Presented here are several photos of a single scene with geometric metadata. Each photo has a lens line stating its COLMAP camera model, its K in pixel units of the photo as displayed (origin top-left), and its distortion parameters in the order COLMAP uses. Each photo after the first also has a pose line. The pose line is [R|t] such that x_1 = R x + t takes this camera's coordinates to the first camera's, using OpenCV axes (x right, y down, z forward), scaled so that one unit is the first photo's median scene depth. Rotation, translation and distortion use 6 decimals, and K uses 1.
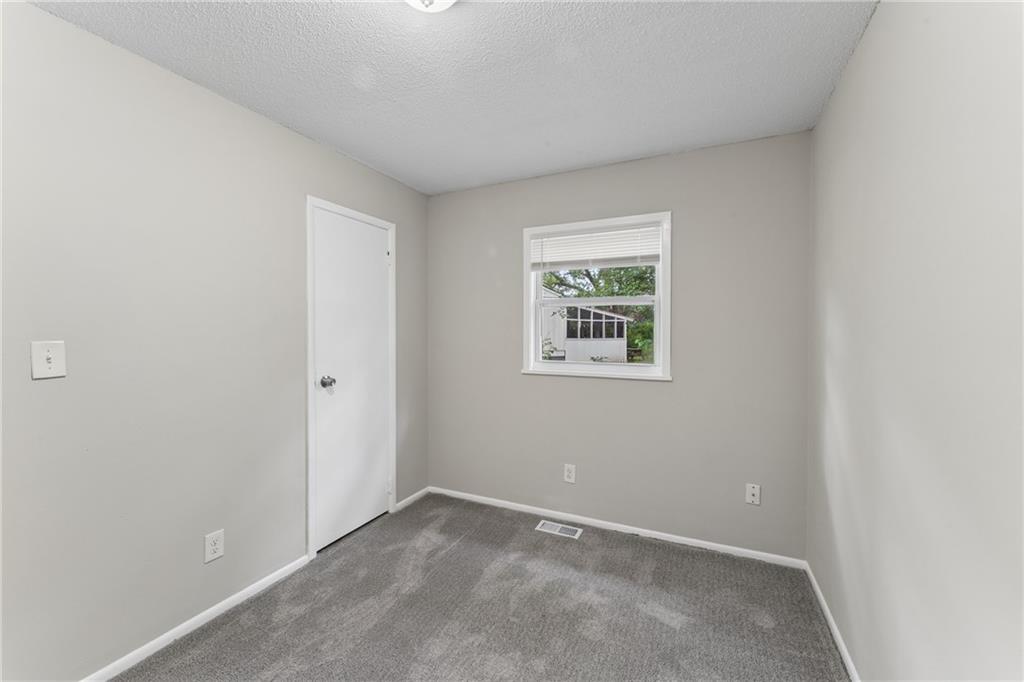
lens RADIAL K [[413.0, 0, 514.8], [0, 413.0, 343.0], [0, 0, 1]] dist [-0.003887, 0.000686]
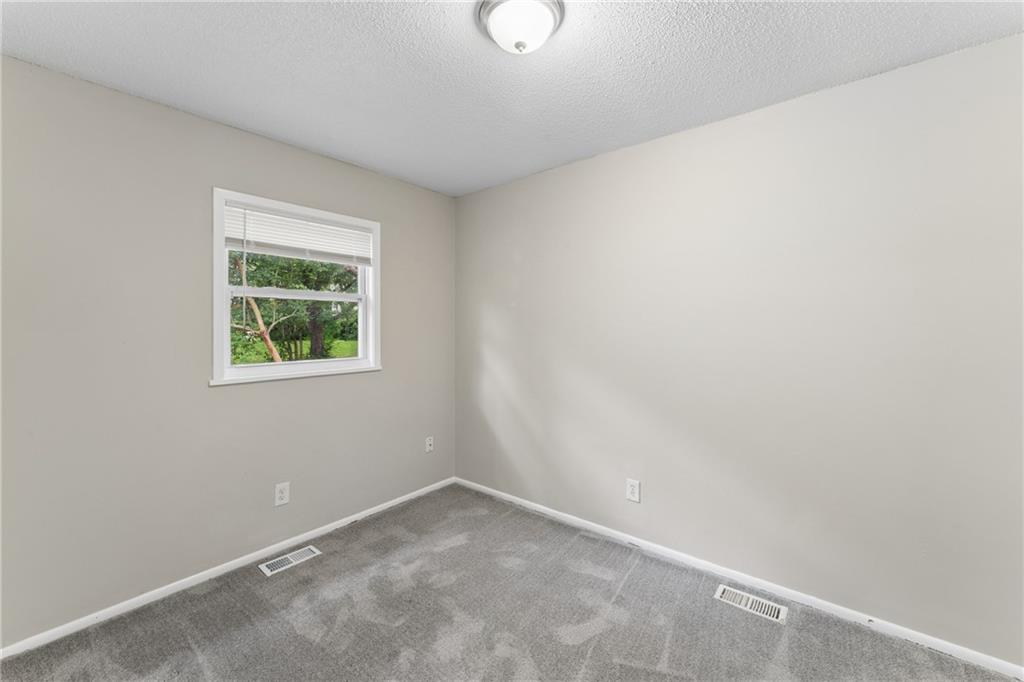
lens RADIAL K [[413.0, 0, 517.5], [0, 413.0, 331.7], [0, 0, 1]] dist [-0.003887, 0.000686]
pose [[0.235606, -0.016054, 0.971716, -0.681418], [0.030515, 0.999493, 0.009115, -0.014056], [-0.971369, 0.027504, 0.235976, 0.374649]]
